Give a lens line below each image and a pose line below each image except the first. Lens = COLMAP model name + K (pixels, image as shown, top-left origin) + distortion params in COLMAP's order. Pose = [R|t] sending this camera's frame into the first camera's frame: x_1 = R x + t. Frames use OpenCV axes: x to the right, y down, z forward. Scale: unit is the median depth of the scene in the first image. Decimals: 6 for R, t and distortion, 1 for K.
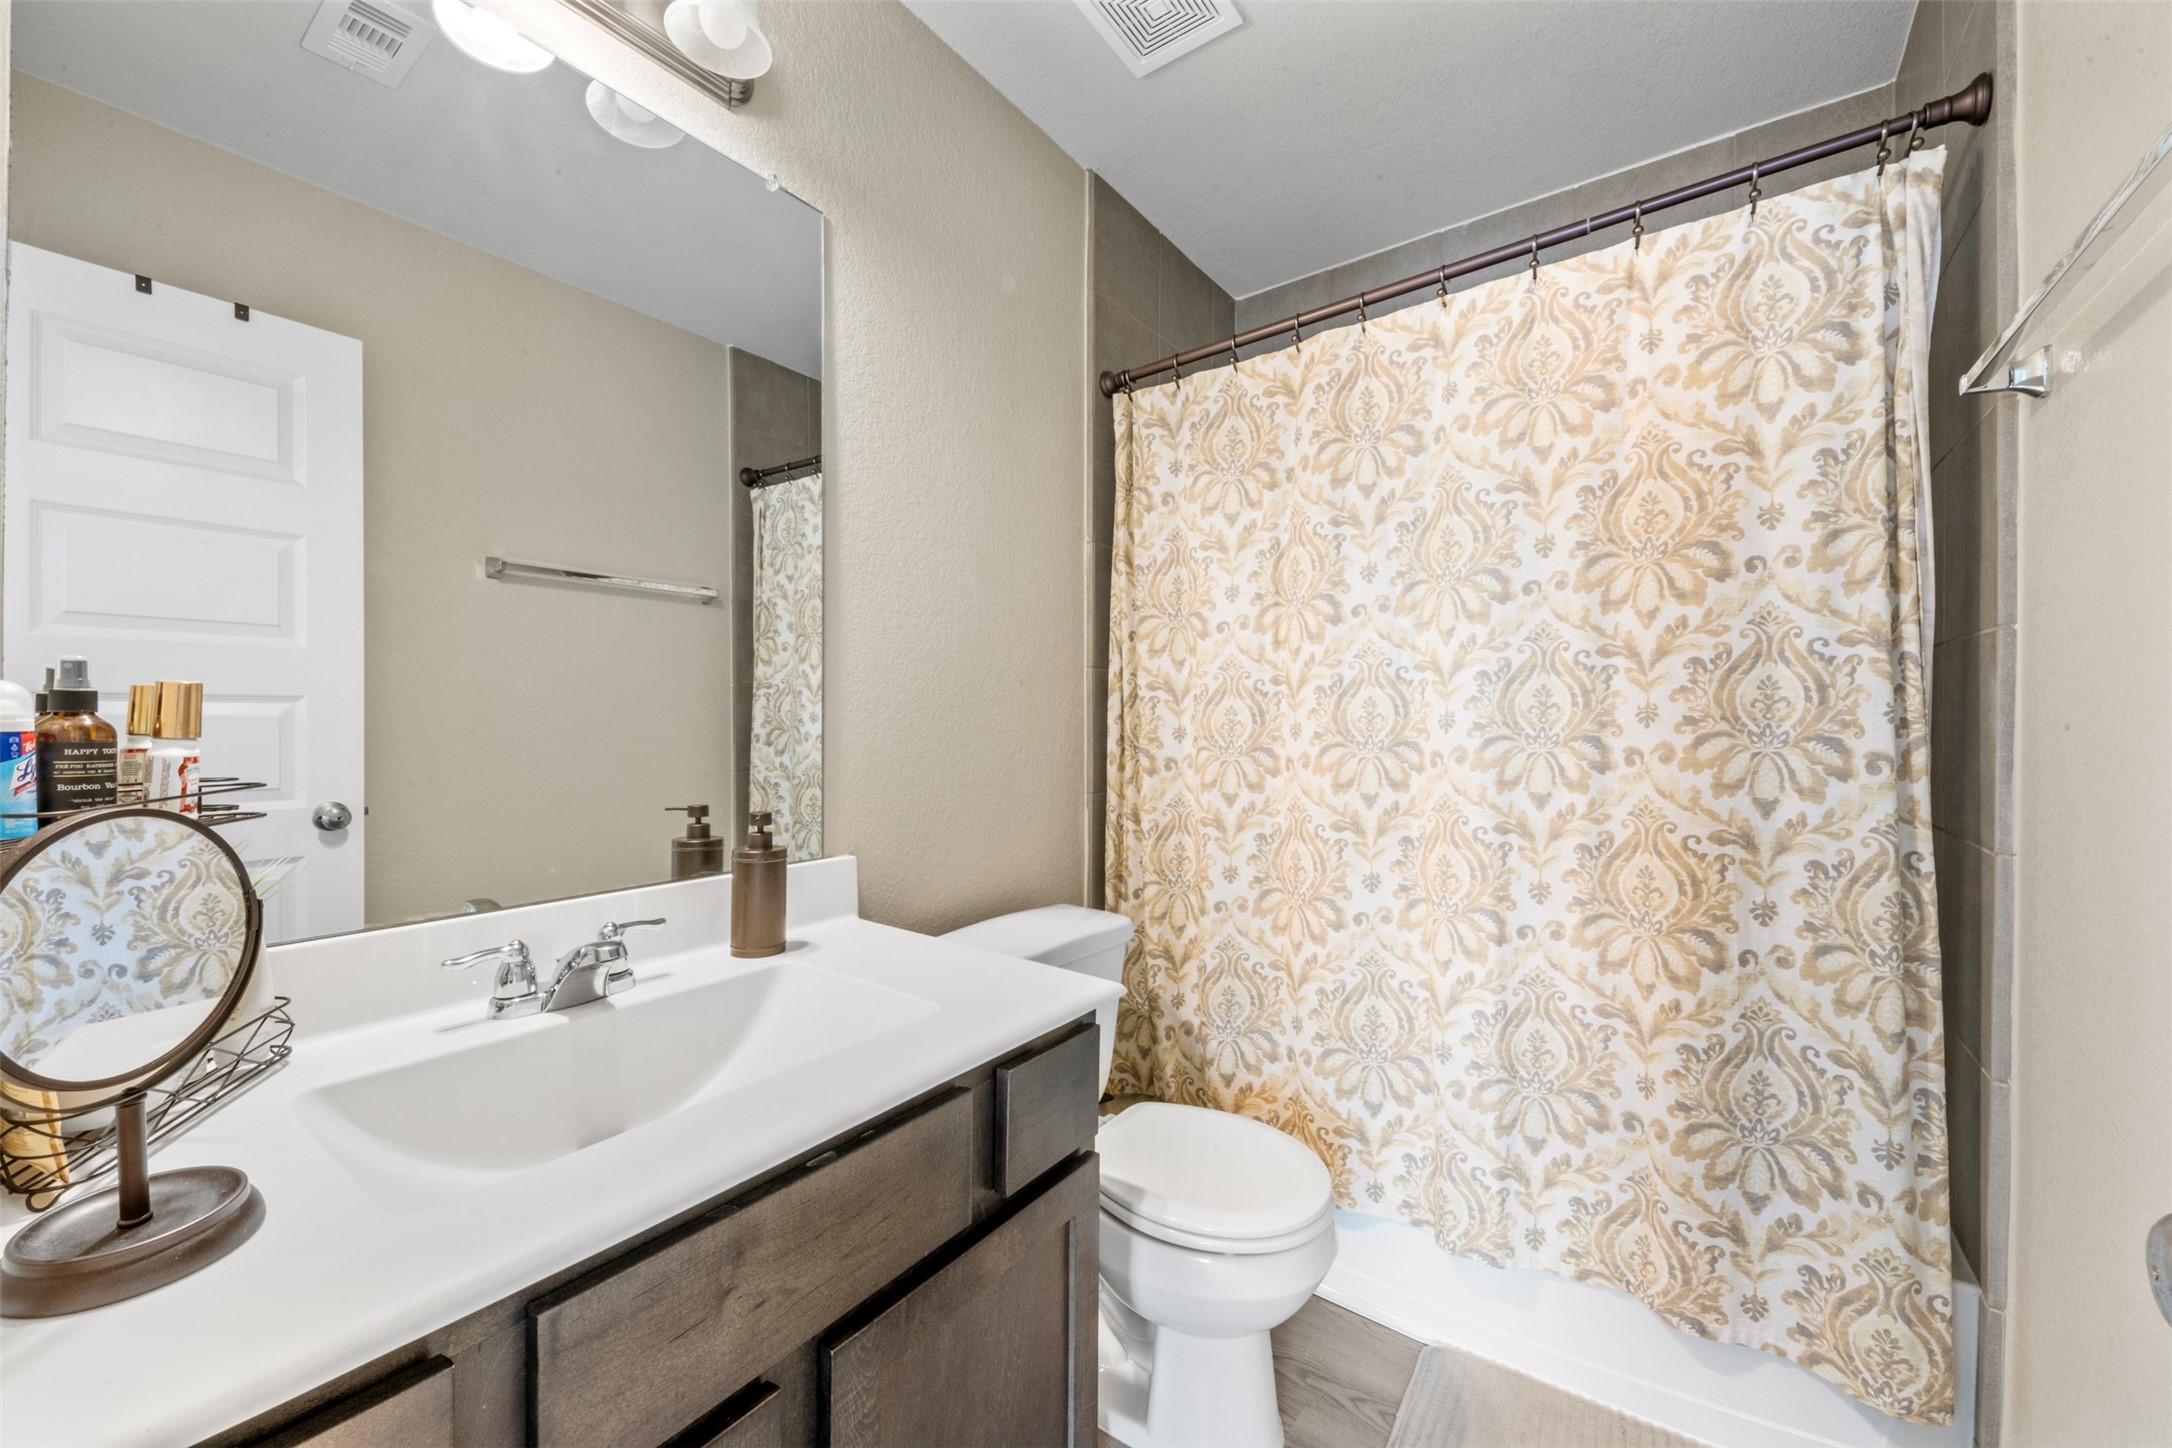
lens RADIAL K [[793.4, 0, 1098.5], [0, 793.4, 712.8], [0, 0, 1]] dist [-0.000063, -0.000291]
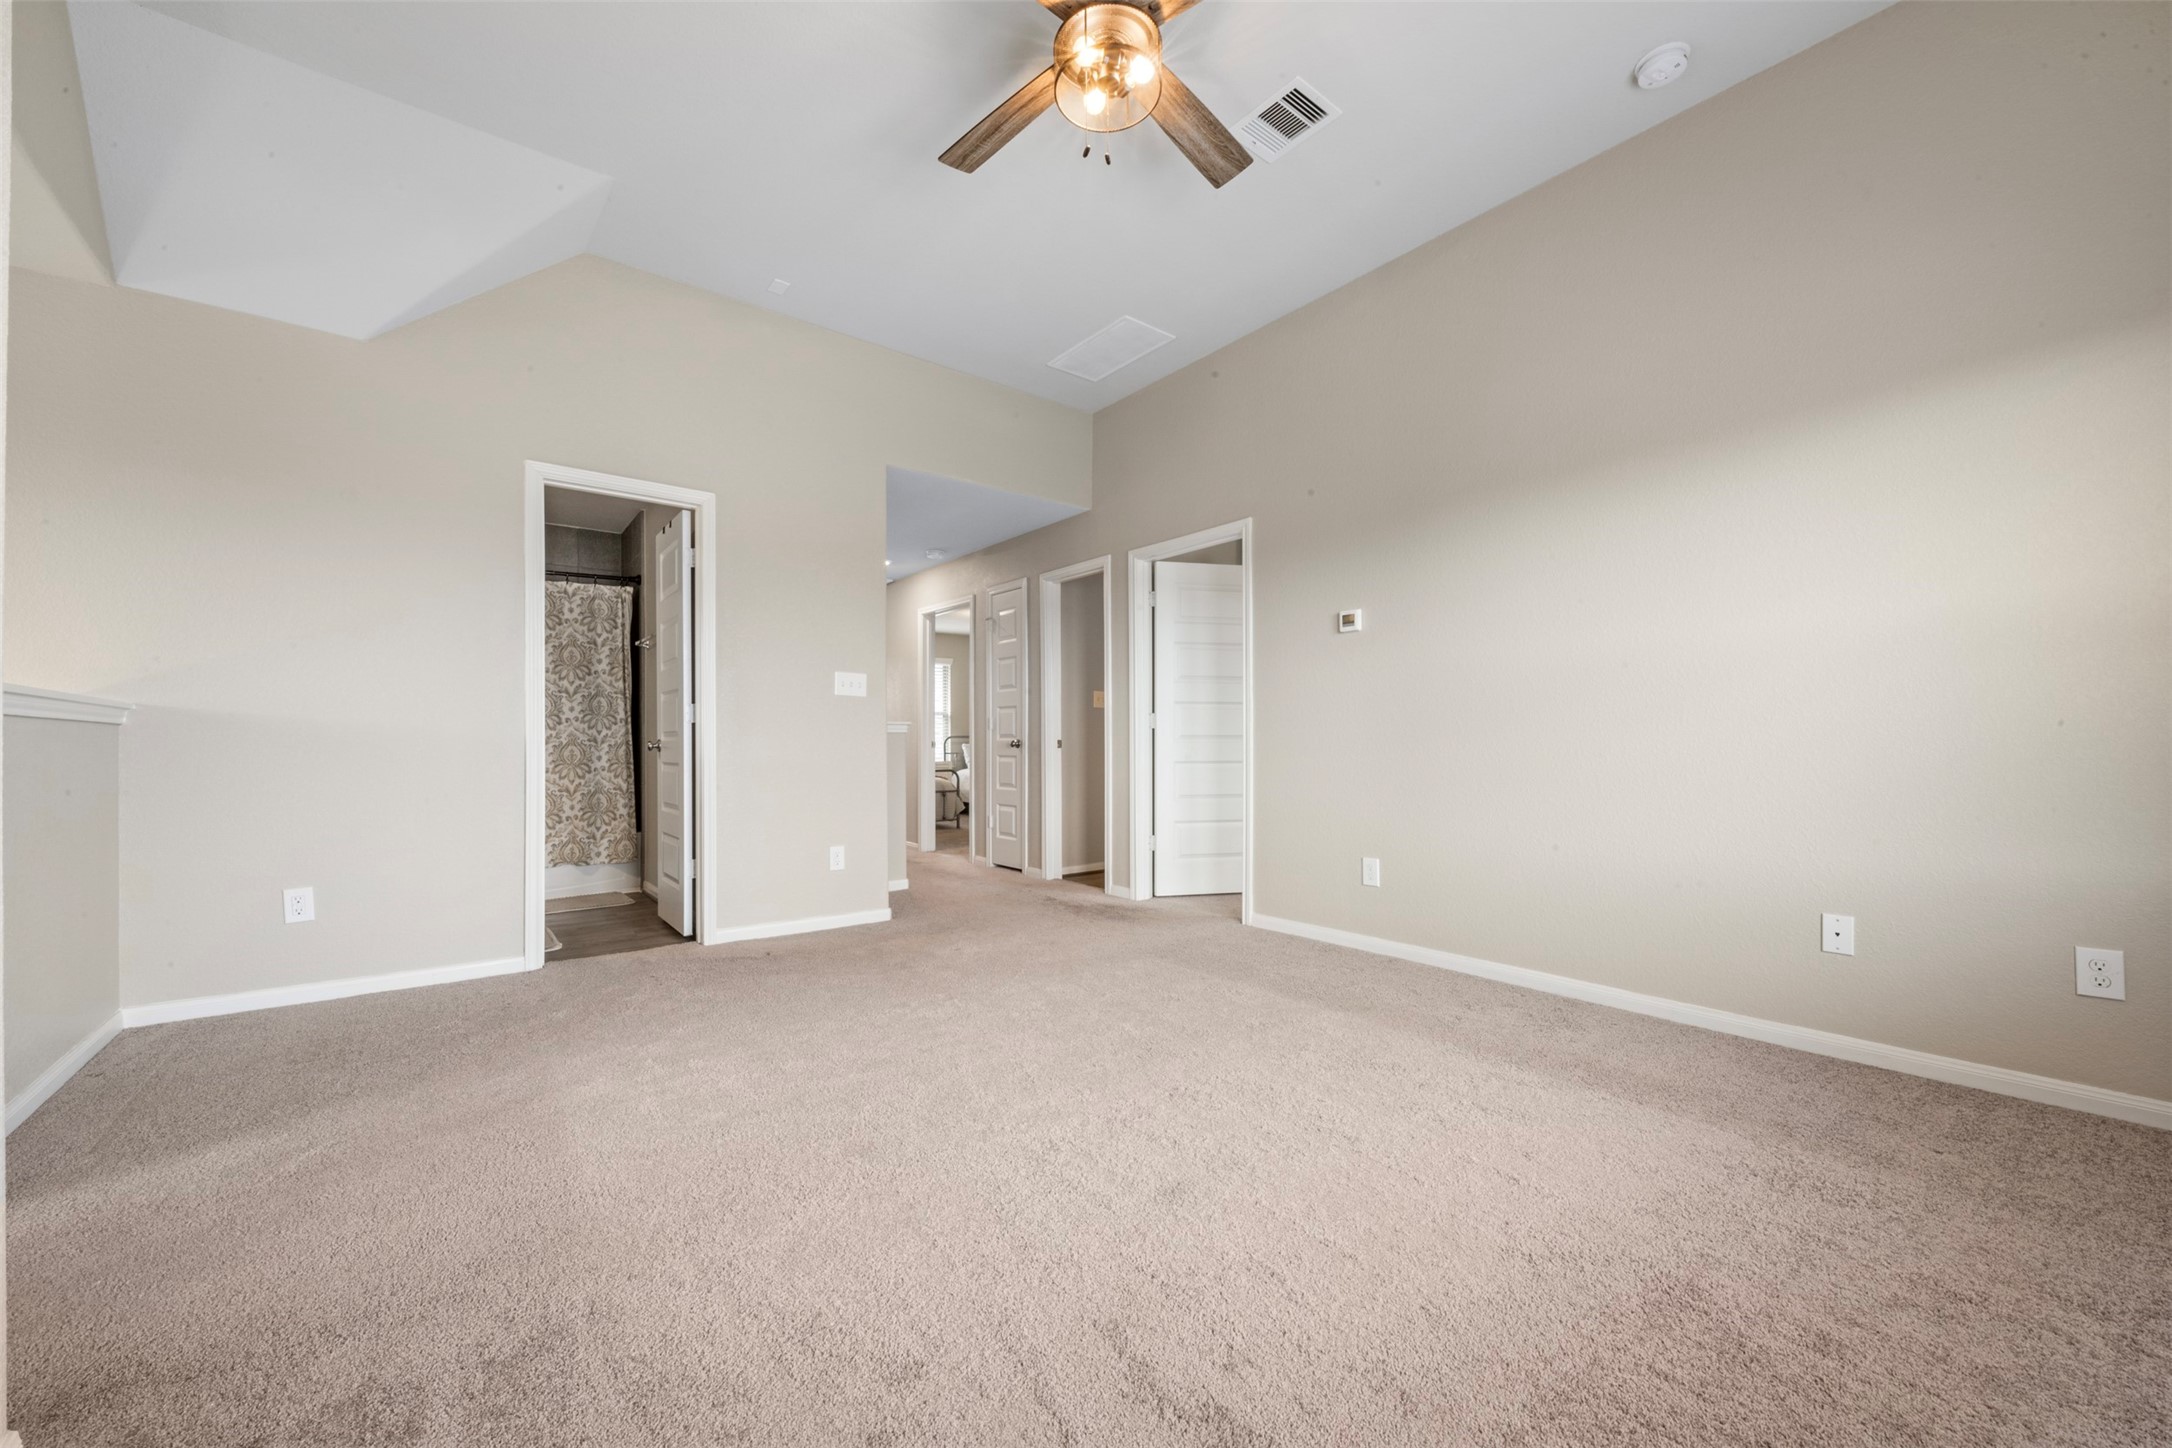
lens RADIAL K [[793.4, 0, 1099.1], [0, 793.4, 739.3], [0, 0, 1]] dist [-0.000063, -0.000291]
pose [[0.227602, -0.010025, 0.973703, -0.742366], [0.004246, 0.999948, 0.009303, 0.037187], [-0.973745, 0.002017, 0.227632, -0.709274]]
